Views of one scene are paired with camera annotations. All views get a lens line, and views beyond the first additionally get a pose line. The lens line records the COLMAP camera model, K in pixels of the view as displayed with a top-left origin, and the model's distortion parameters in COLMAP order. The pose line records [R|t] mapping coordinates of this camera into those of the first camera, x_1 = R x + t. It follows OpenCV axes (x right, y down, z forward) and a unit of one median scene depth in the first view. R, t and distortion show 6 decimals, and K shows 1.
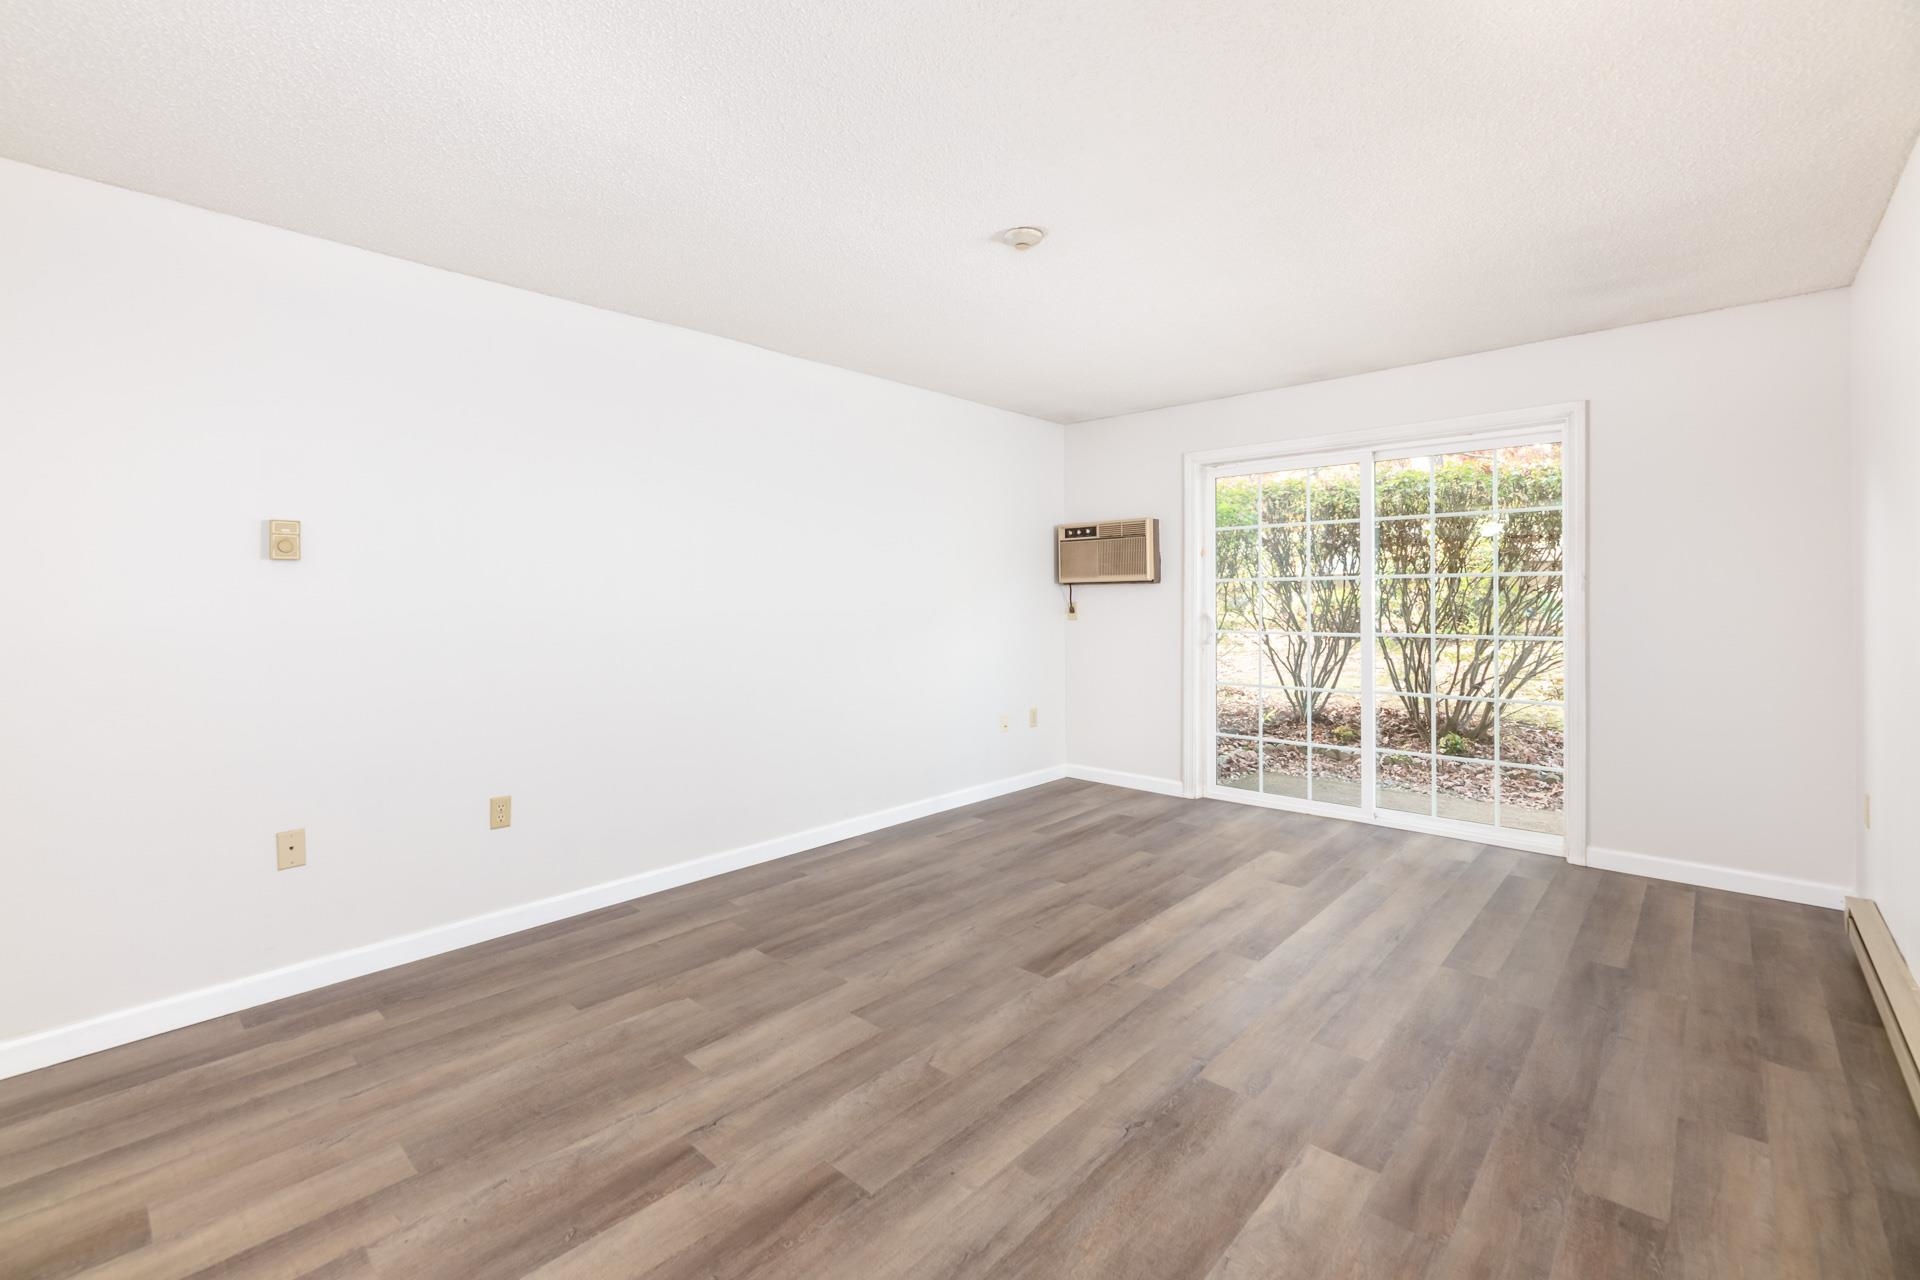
lens RADIAL K [[826.8, 0, 939.0], [0, 826.8, 591.8], [0, 0, 1]] dist [-0.001277, -0.000236]
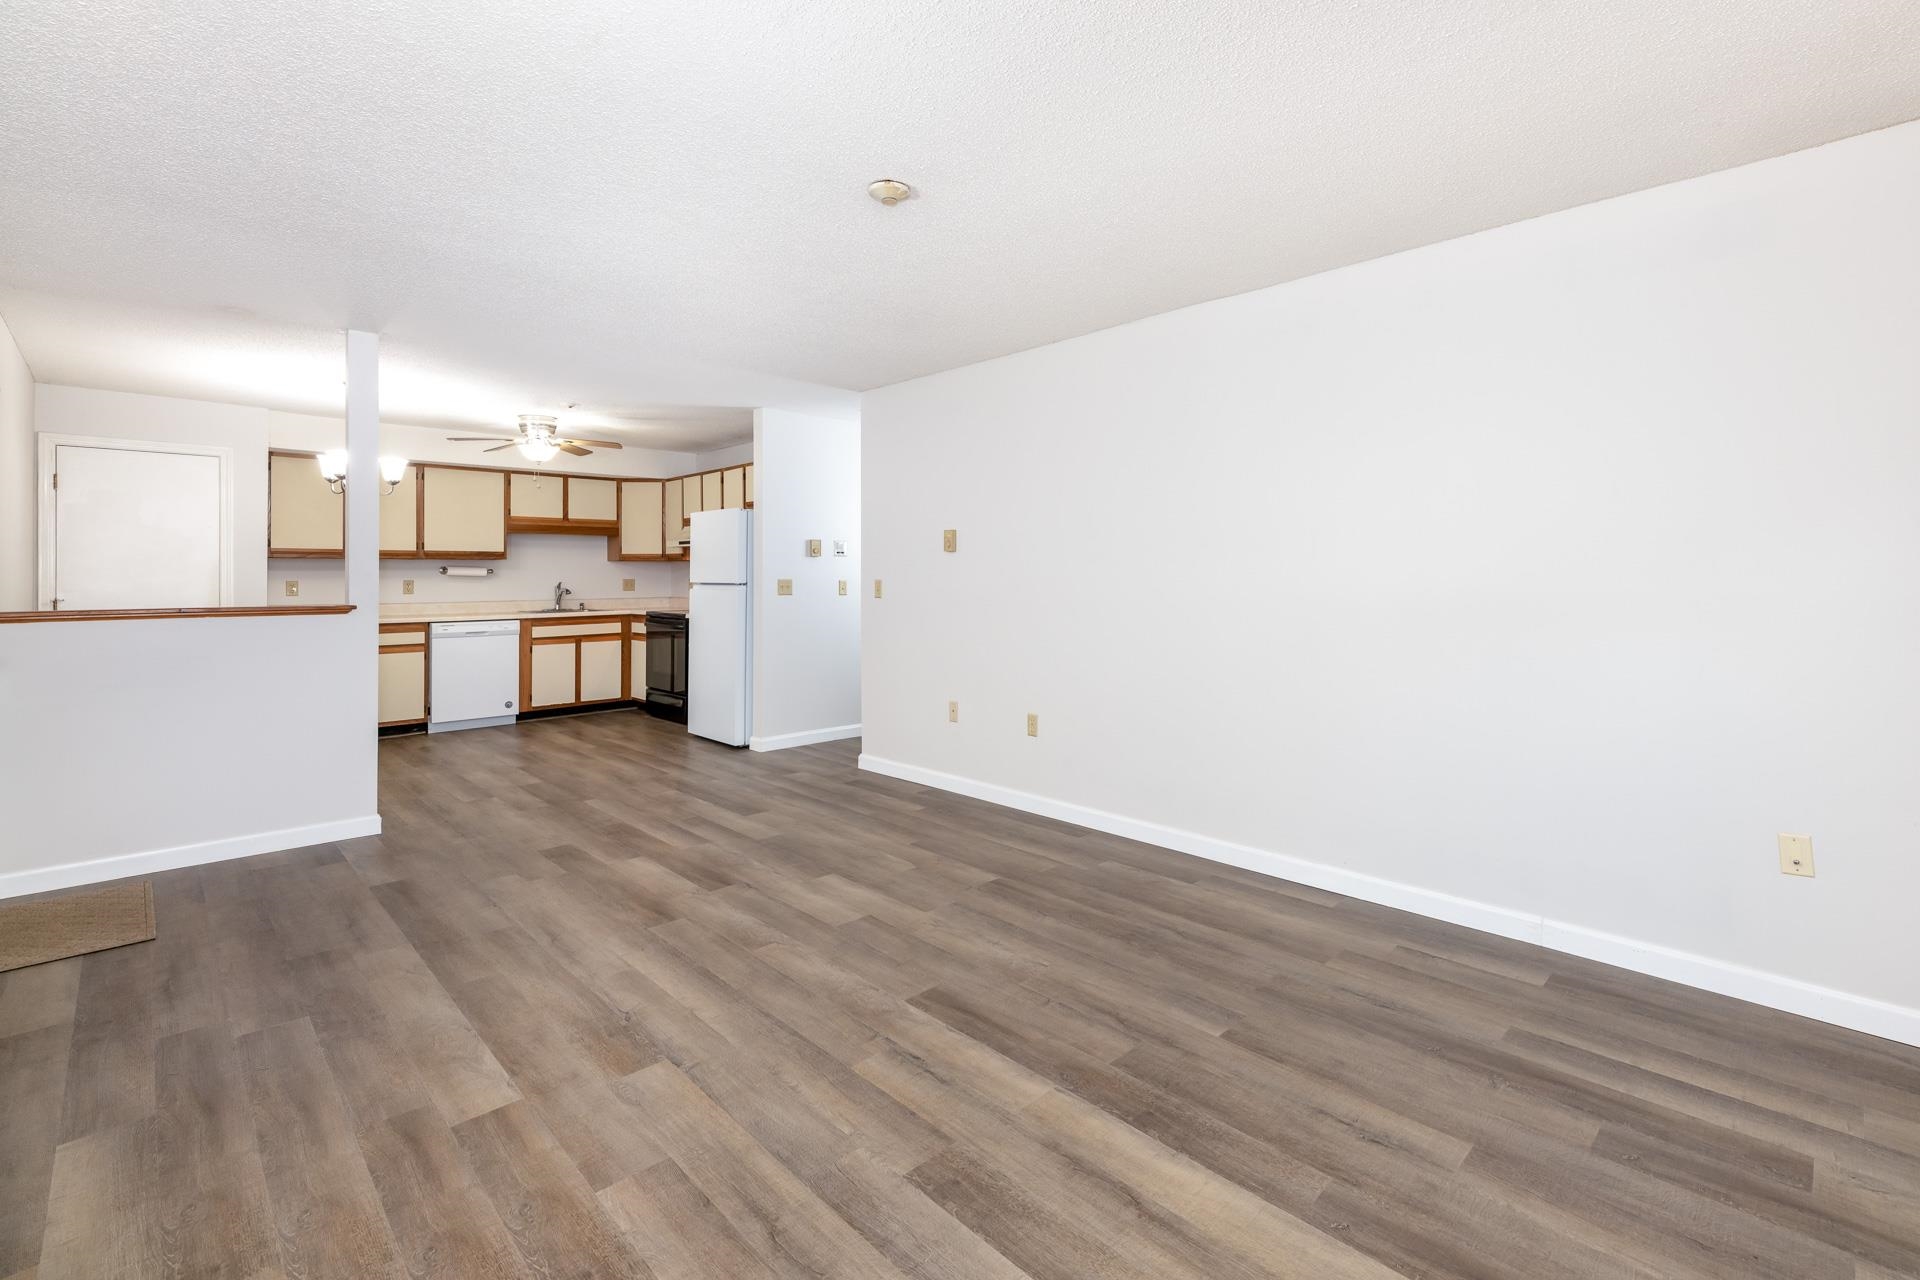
lens RADIAL K [[862.9, 0, 1038.1], [0, 862.9, 570.1], [0, 0, 1]] dist [-0.000164, -0.000555]
pose [[-0.008614, 0.000401, -0.999963, 1.107690], [0.008802, 0.999961, 0.000325, 0.001627], [0.999924, -0.008799, -0.008617, 1.202666]]
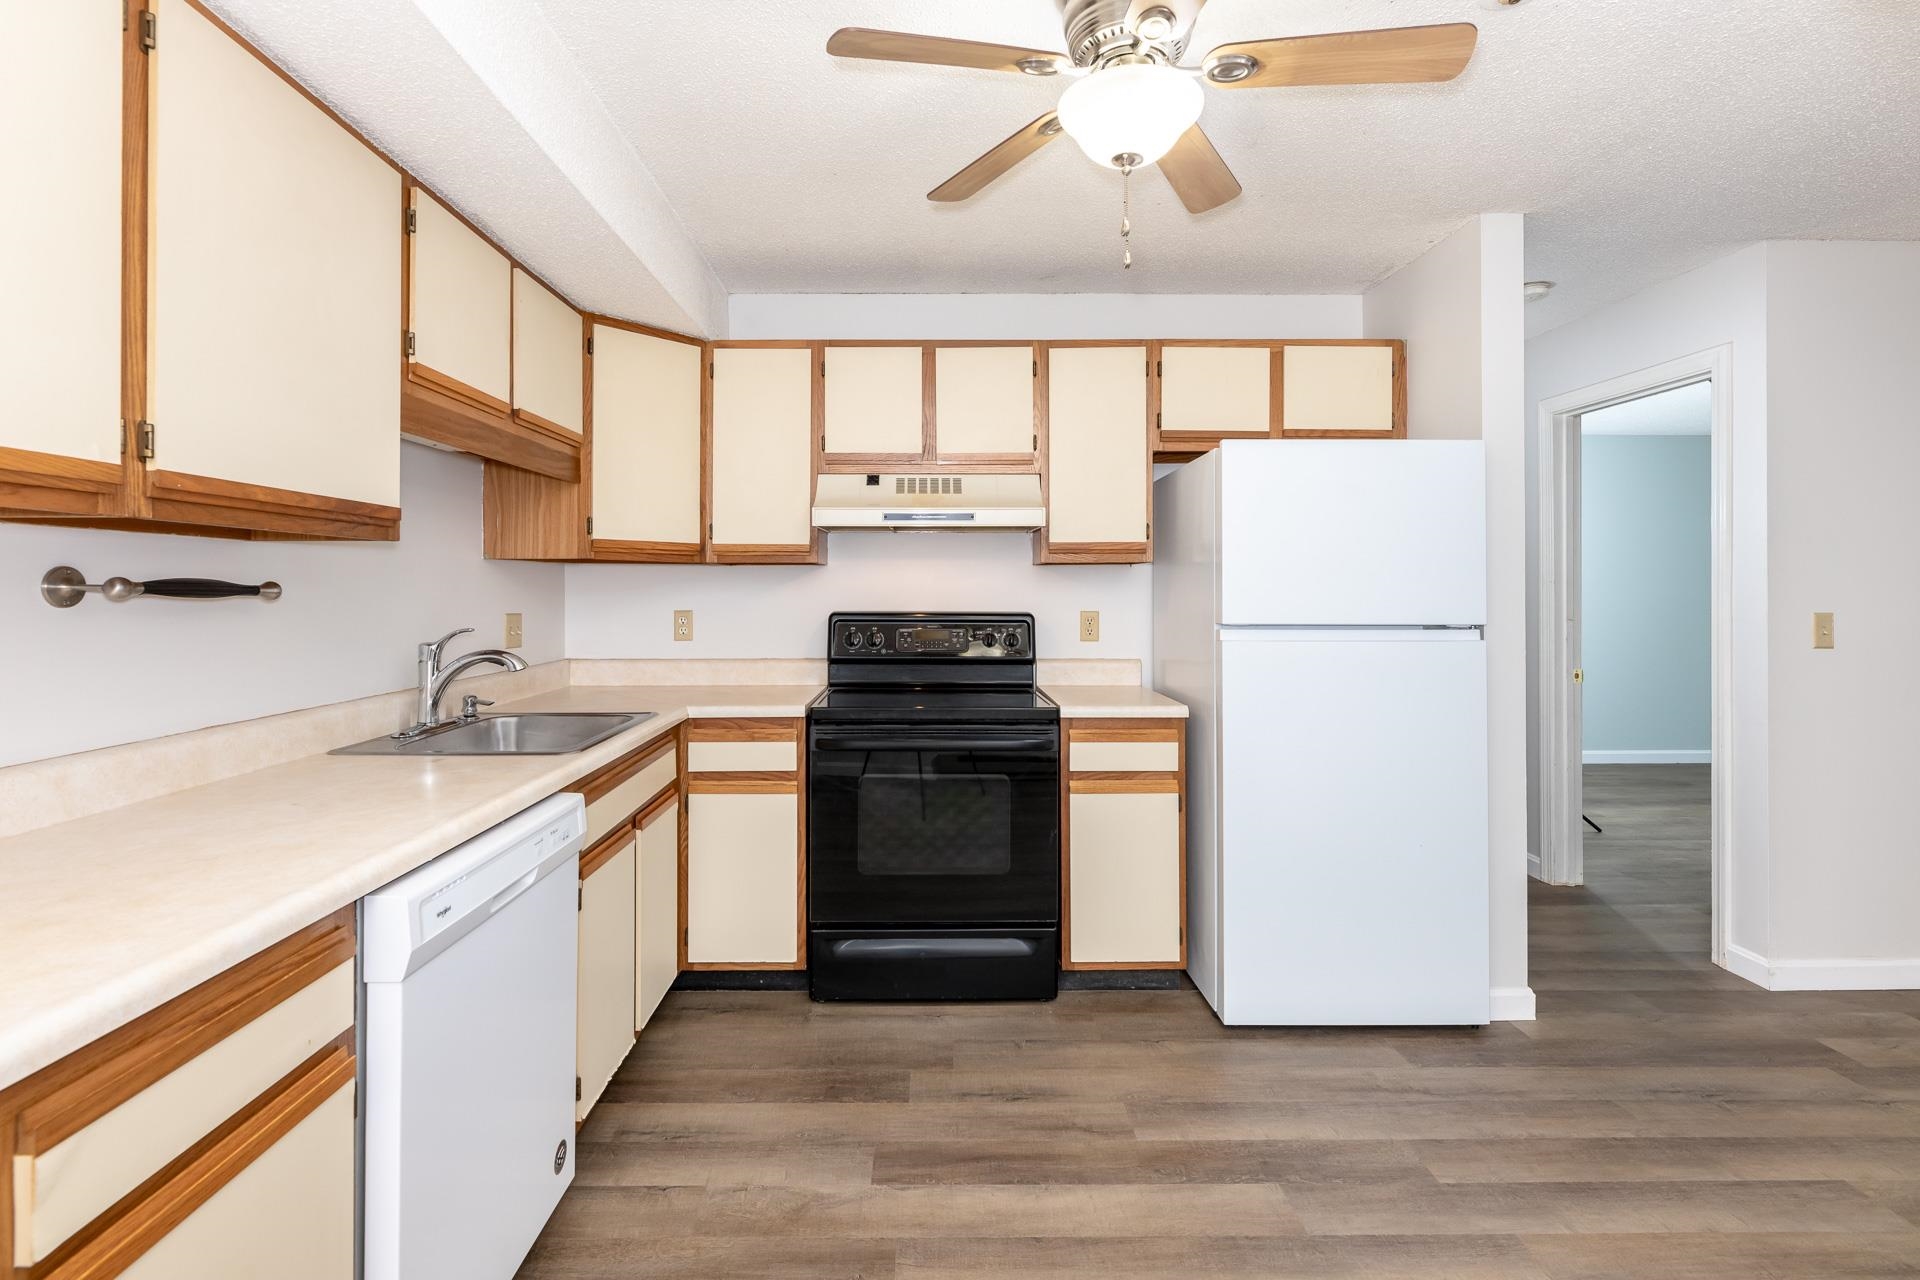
lens RADIAL K [[877.2, 0, 929.8], [0, 877.2, 584.9], [0, 0, 1]] dist [-0.002050, -0.000321]
pose [[0.683854, -0.000740, -0.729619, -0.914712], [0.003006, 0.999994, 0.001803, -0.014467], [0.729613, -0.003426, 0.683852, -0.721553]]
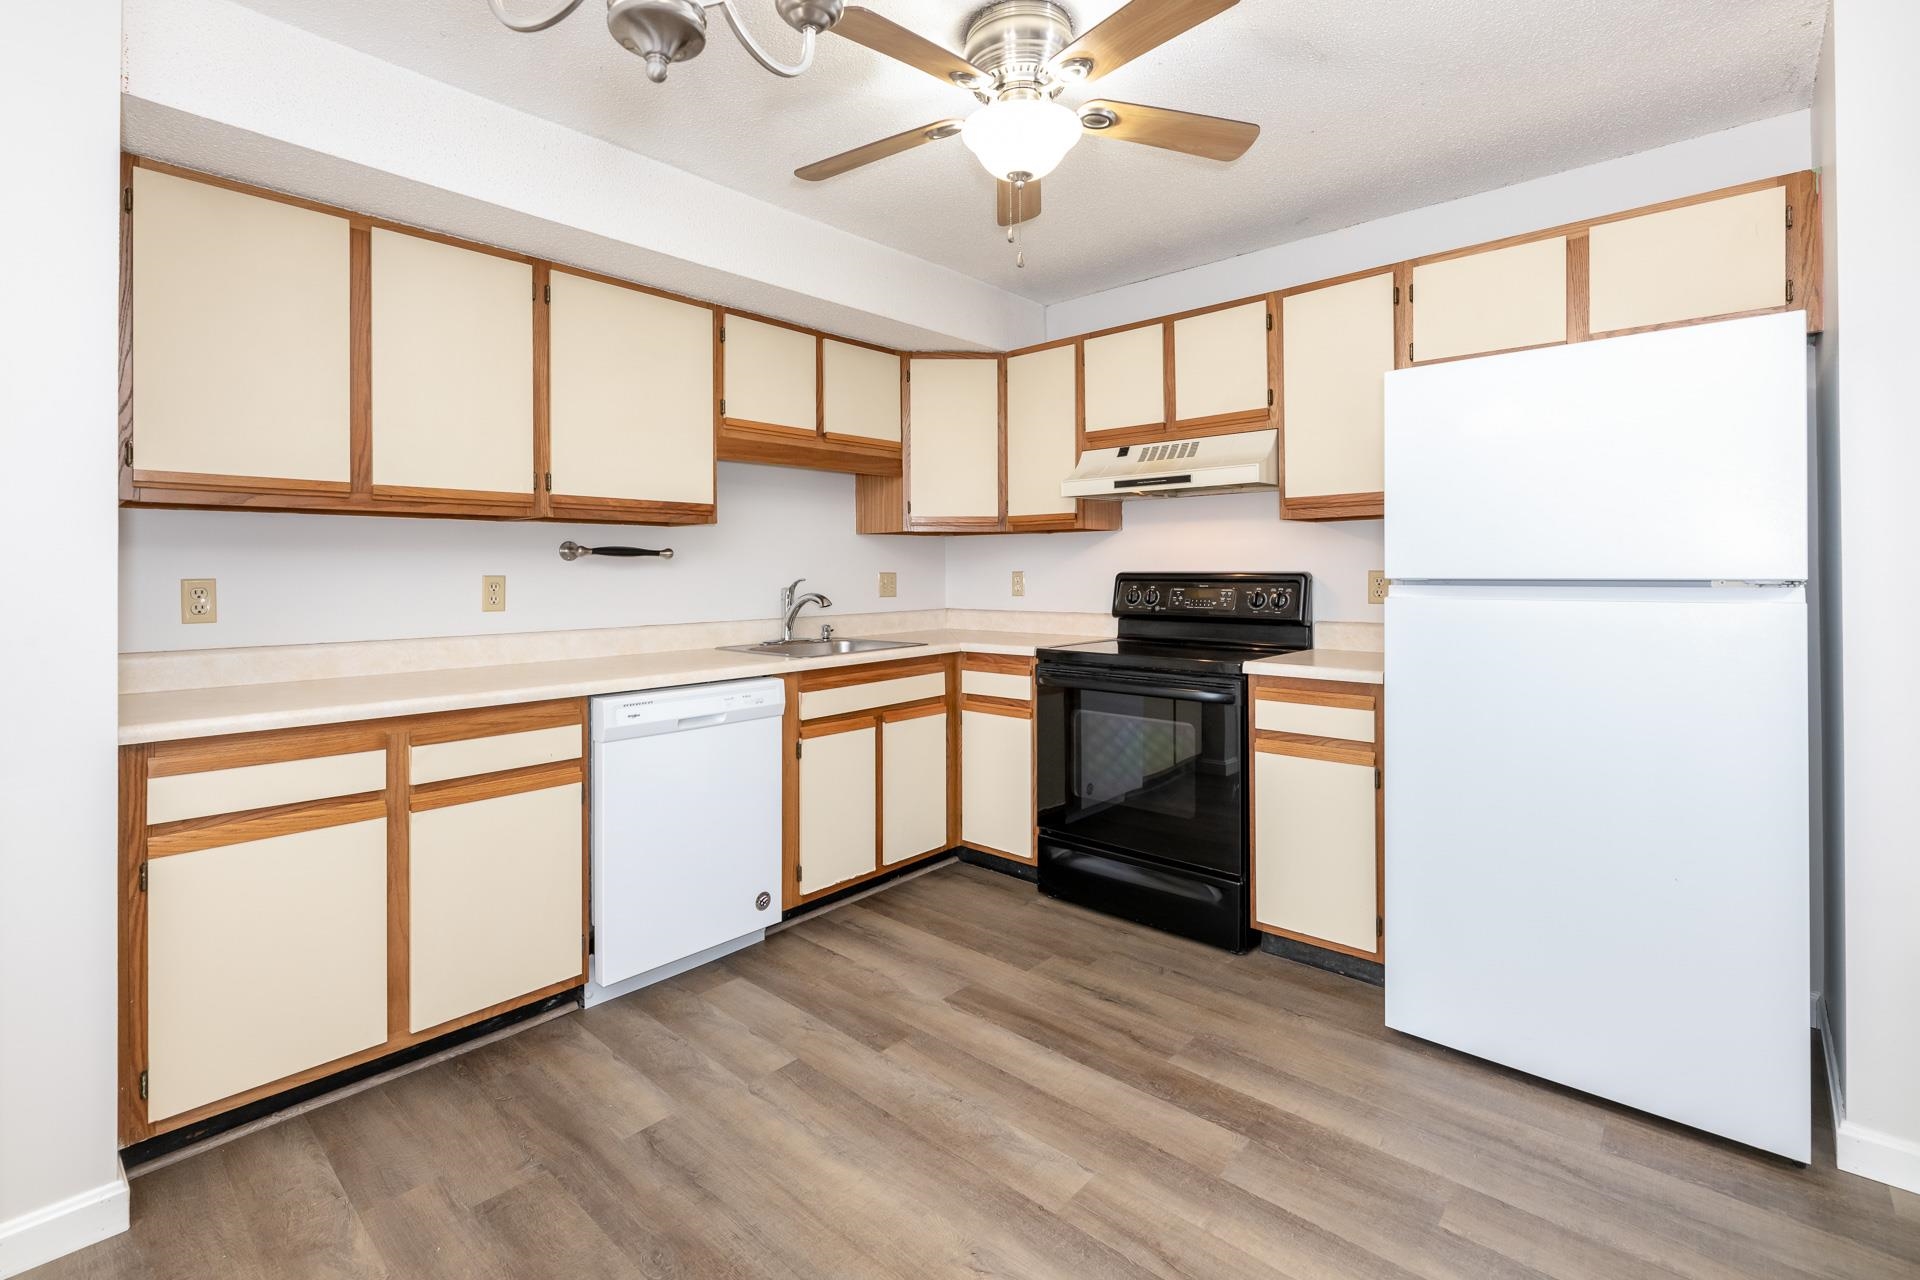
lens RADIAL K [[862.0, 0, 917.5], [0, 862.0, 567.5], [0, 0, 1]] dist [-0.001743, -0.000066]
pose [[-0.009387, 0.000363, -0.999956, -0.549085], [0.013974, 0.999902, 0.000231, 0.013711], [0.999858, -0.013971, -0.009391, -0.279648]]
